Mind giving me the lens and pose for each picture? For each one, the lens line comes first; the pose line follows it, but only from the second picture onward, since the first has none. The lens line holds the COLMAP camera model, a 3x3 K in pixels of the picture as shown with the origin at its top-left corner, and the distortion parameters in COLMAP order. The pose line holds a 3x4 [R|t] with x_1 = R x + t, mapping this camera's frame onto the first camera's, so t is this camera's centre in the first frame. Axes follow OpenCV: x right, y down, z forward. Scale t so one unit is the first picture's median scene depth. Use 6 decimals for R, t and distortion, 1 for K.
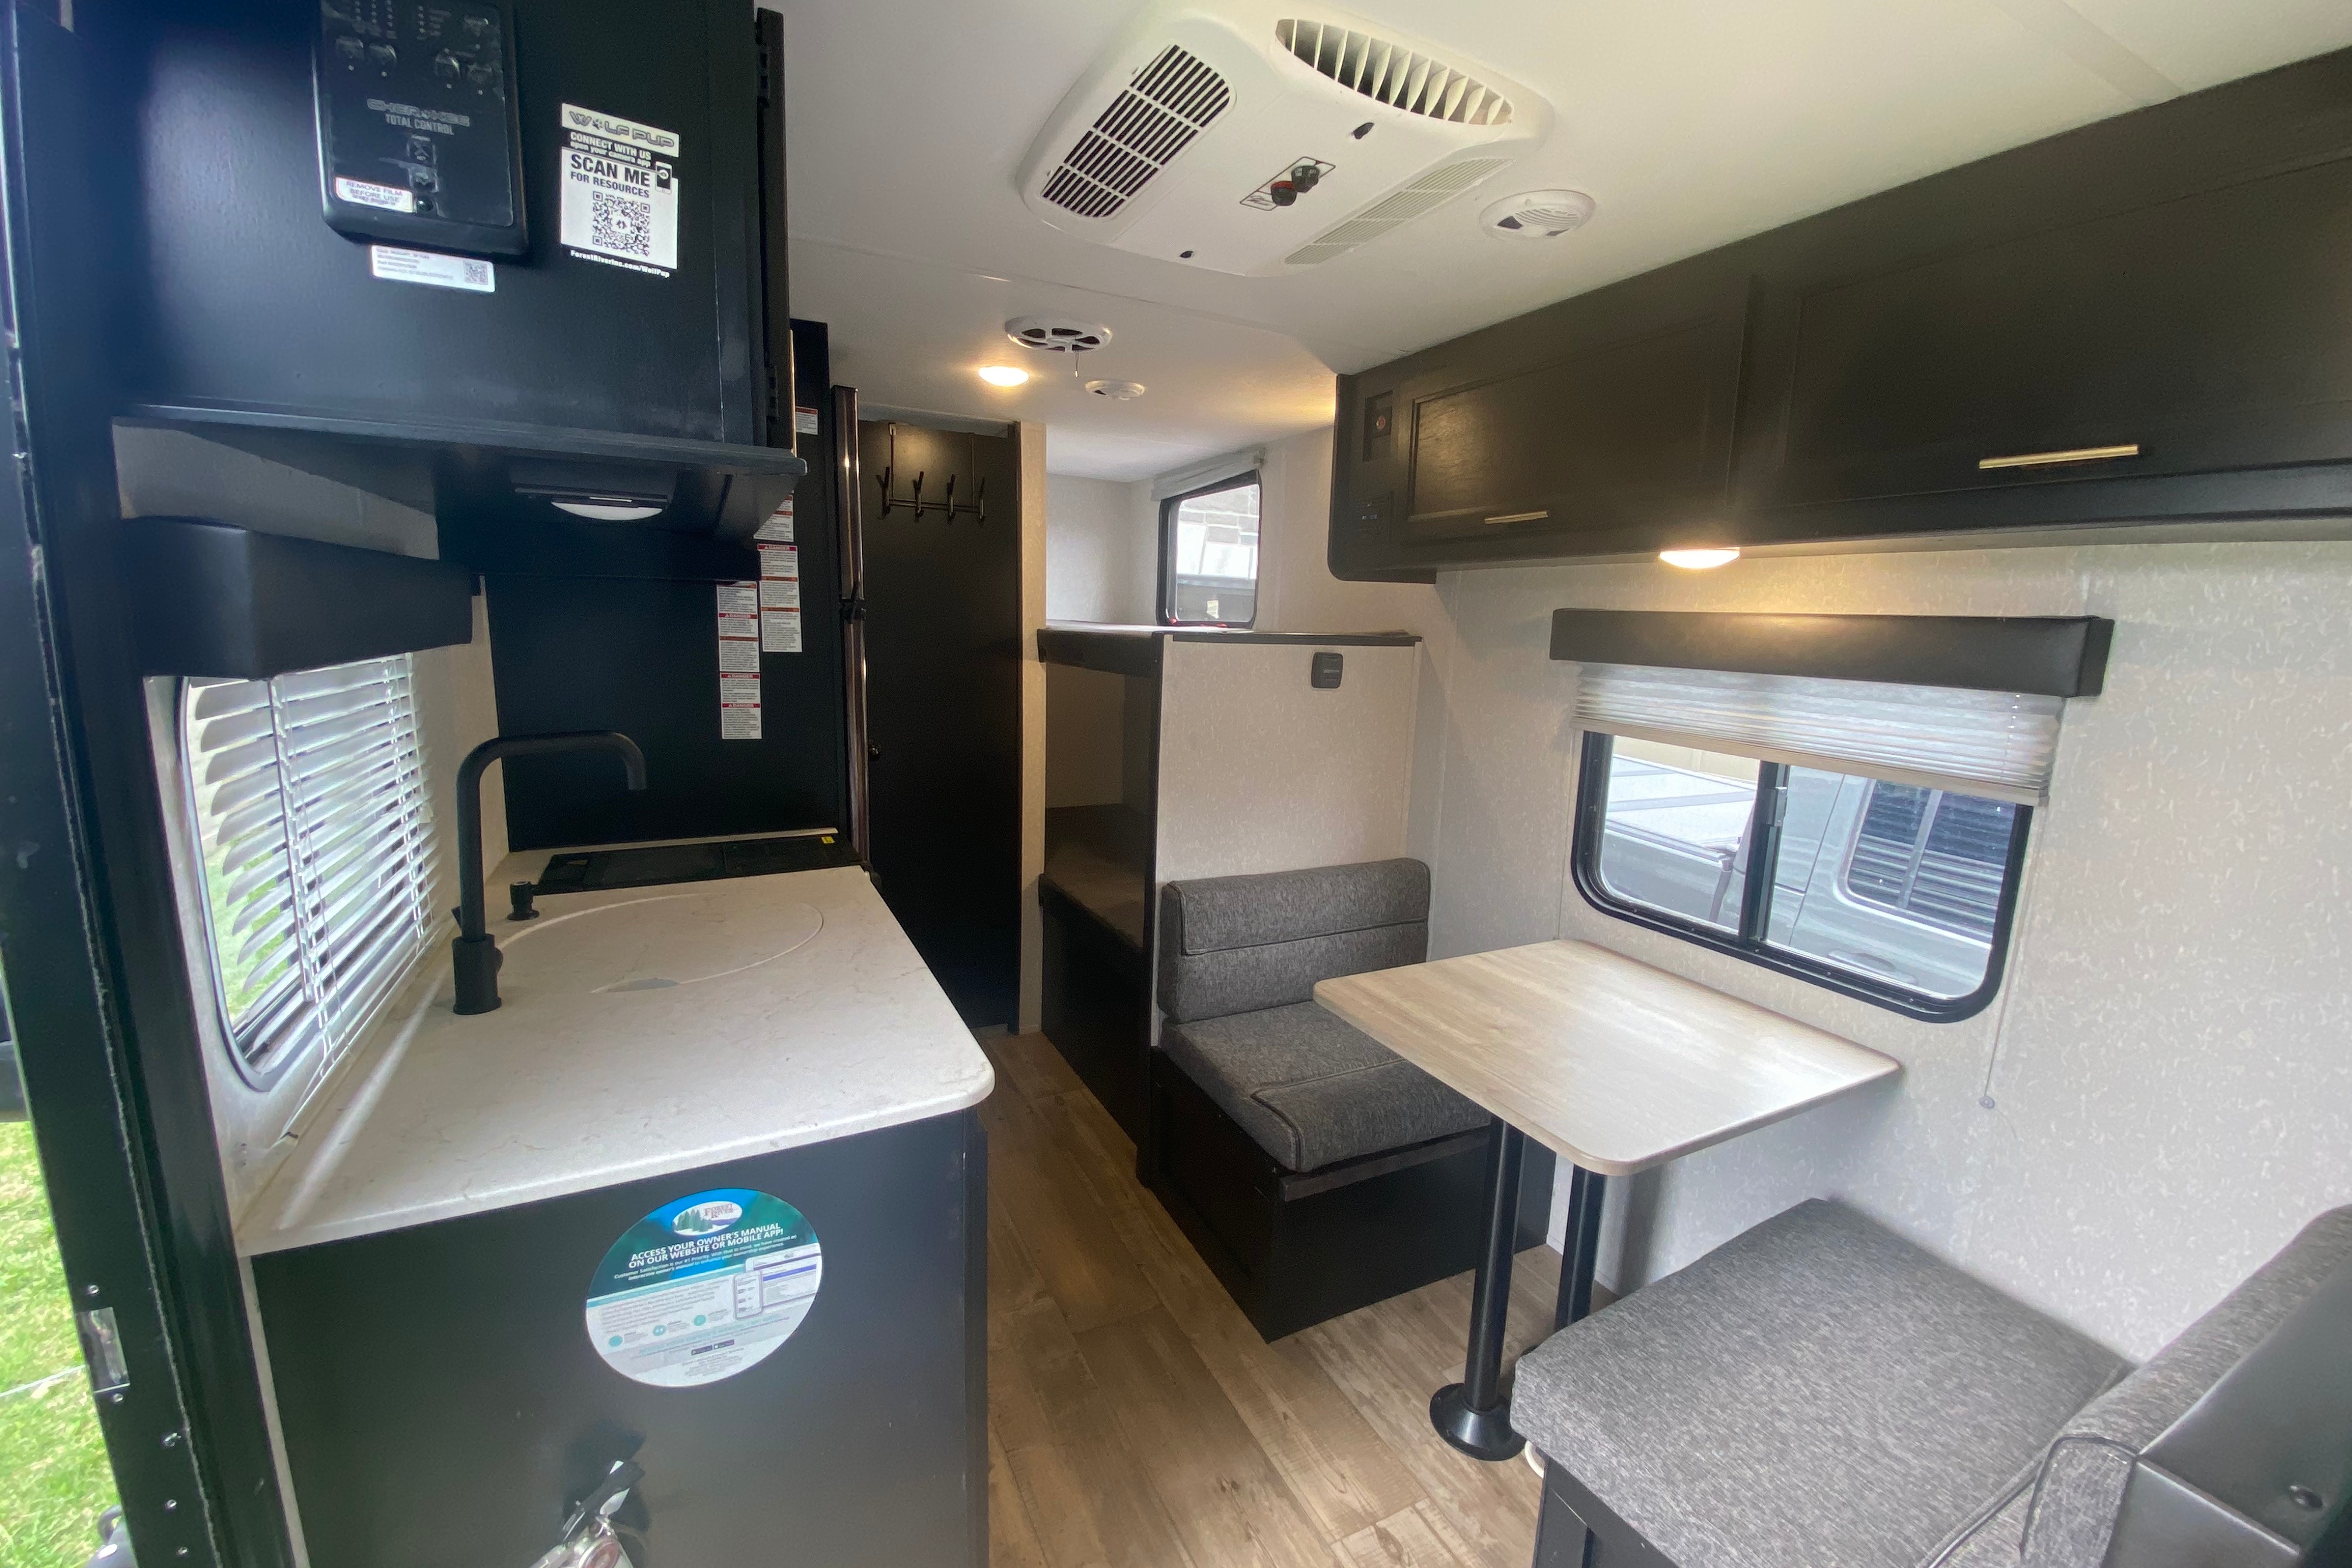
lens RADIAL K [[934.3, 0, 1163.3], [0, 934.3, 775.9], [0, 0, 1]] dist [0.044260, -0.037280]
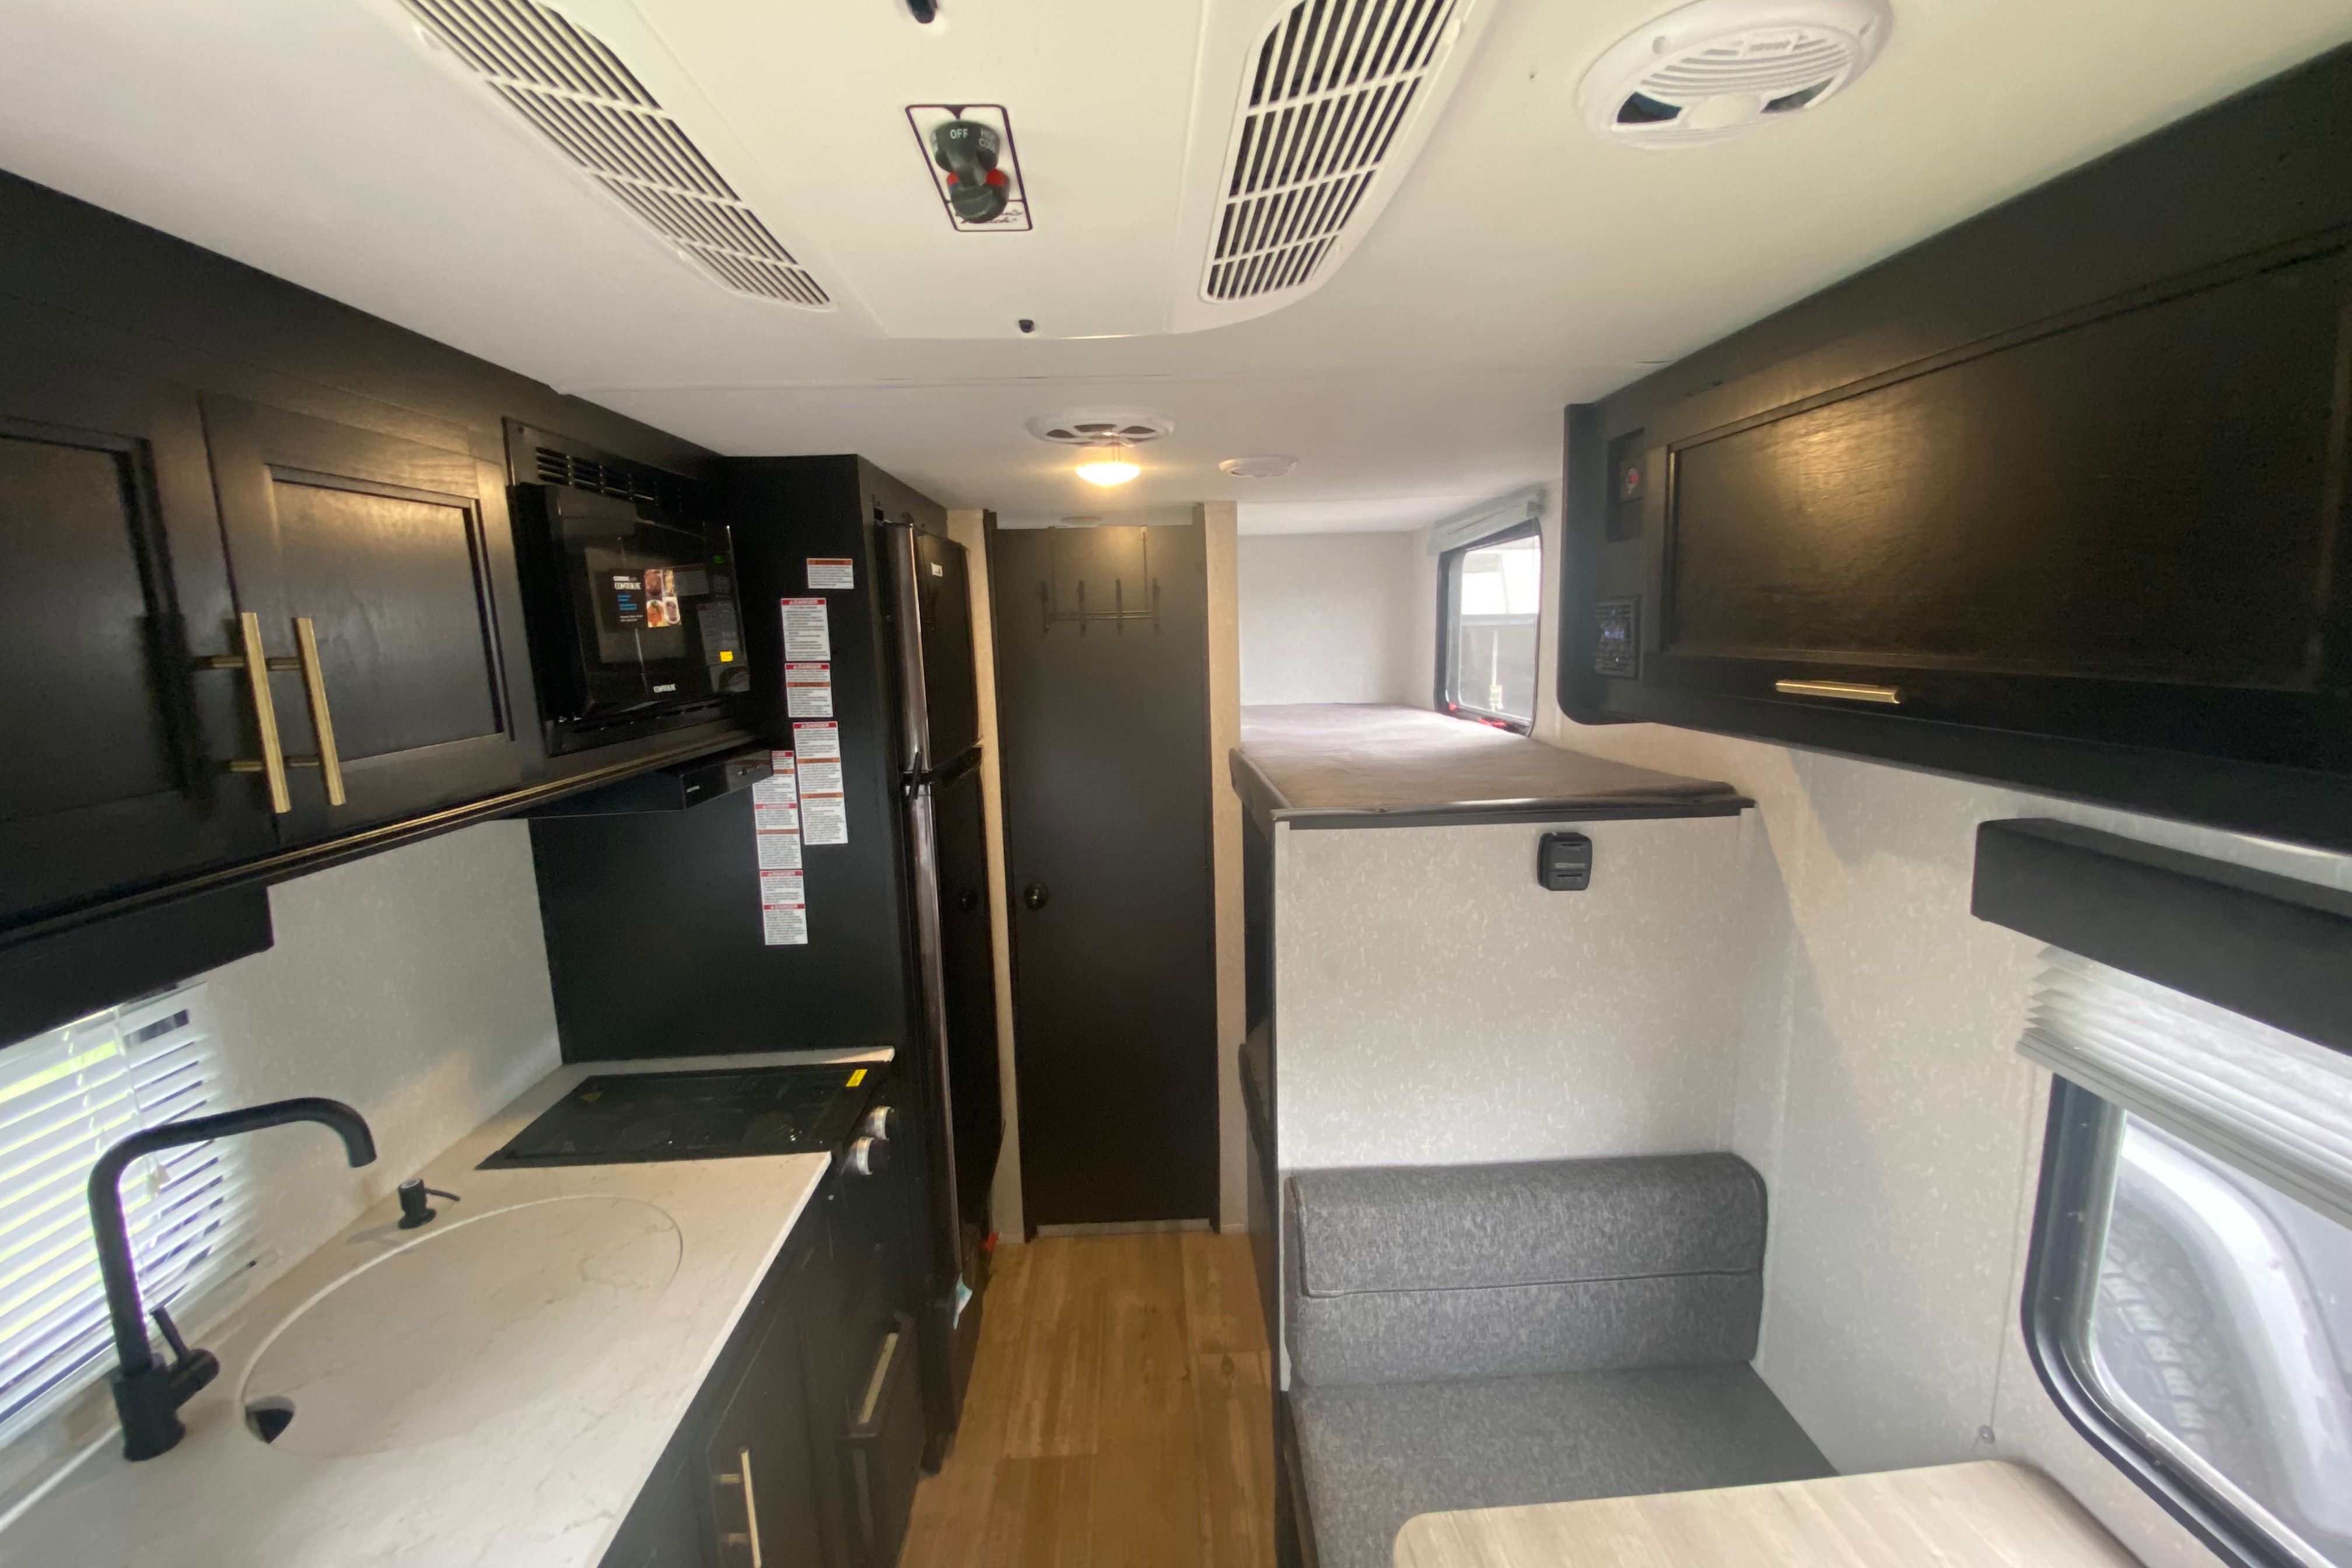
lens RADIAL K [[934.3, 0, 1163.3], [0, 934.3, 775.9], [0, 0, 1]] dist [0.044260, -0.037280]
pose [[0.909690, 0.005658, -0.415249, 0.224461], [-0.009634, 0.999926, -0.007481, -0.190657], [0.415176, 0.010806, 0.909677, 0.355646]]
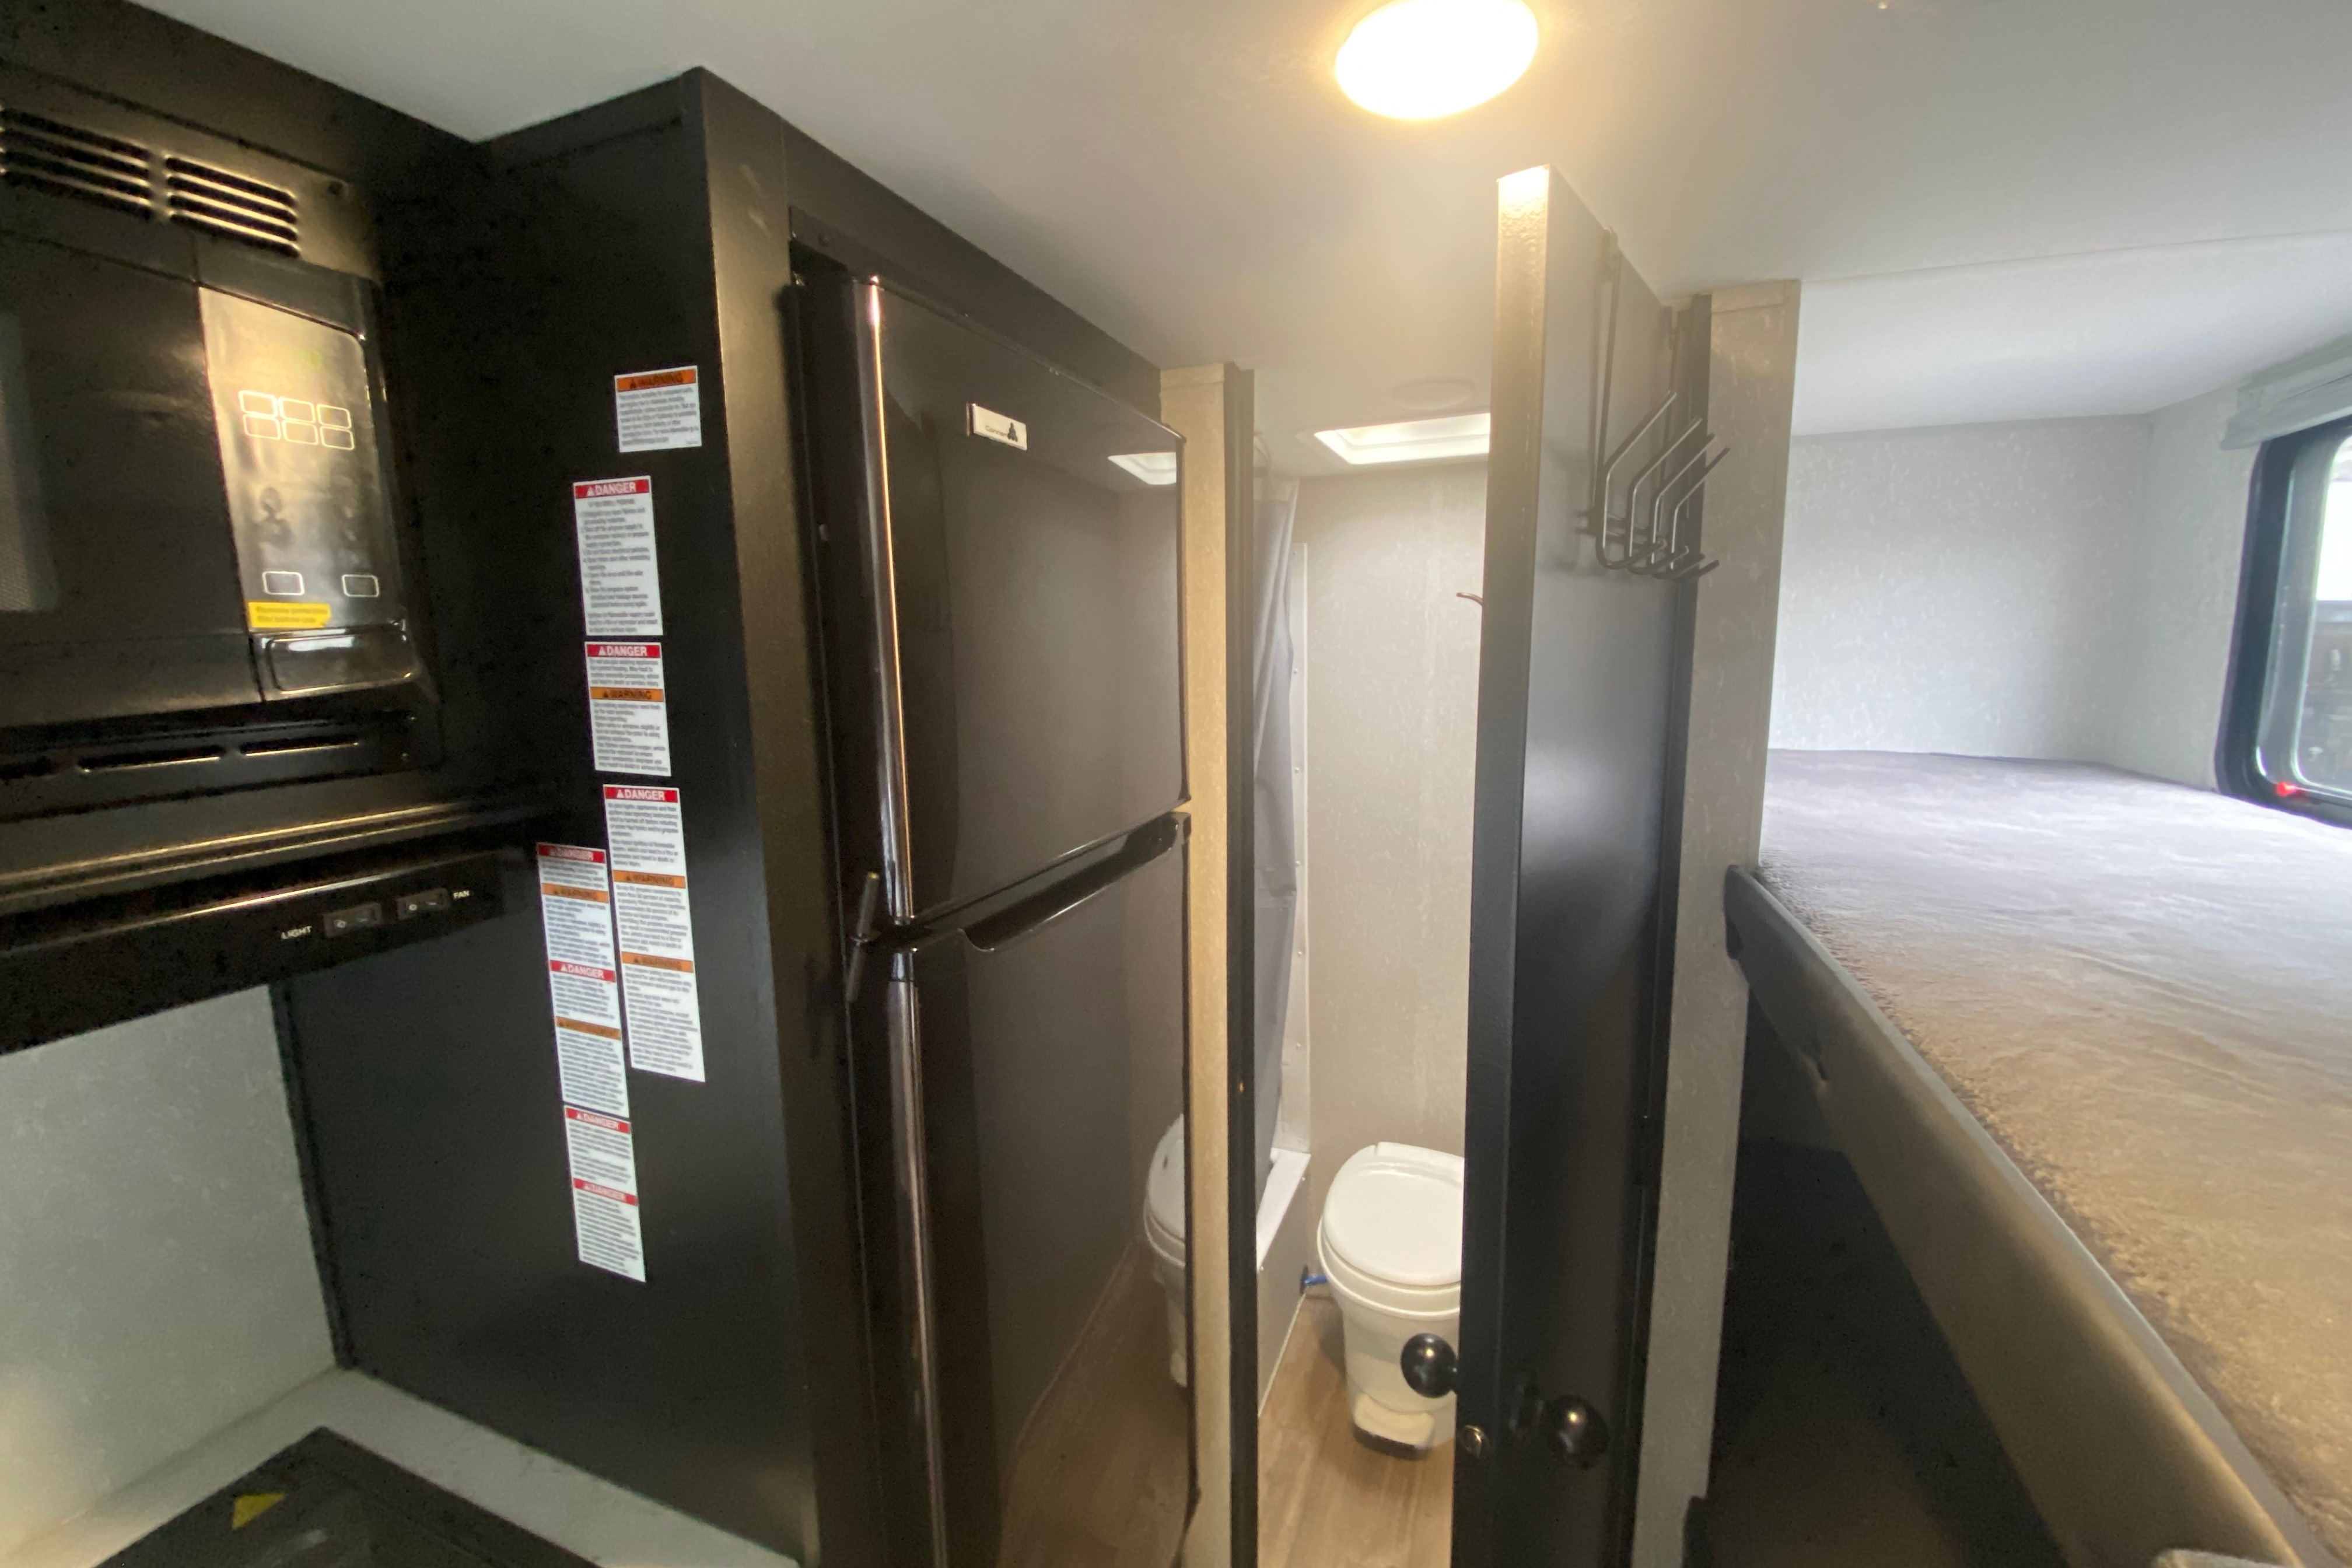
lens RADIAL K [[951.5, 0, 1163.7], [0, 951.5, 789.4], [0, 0, 1]] dist [-0.000677, -0.009570]
pose [[0.666316, 0.068795, -0.742489, -0.019588], [-0.083145, 0.996380, 0.017704, -0.262527], [0.741020, 0.049937, 0.669624, 0.895656]]
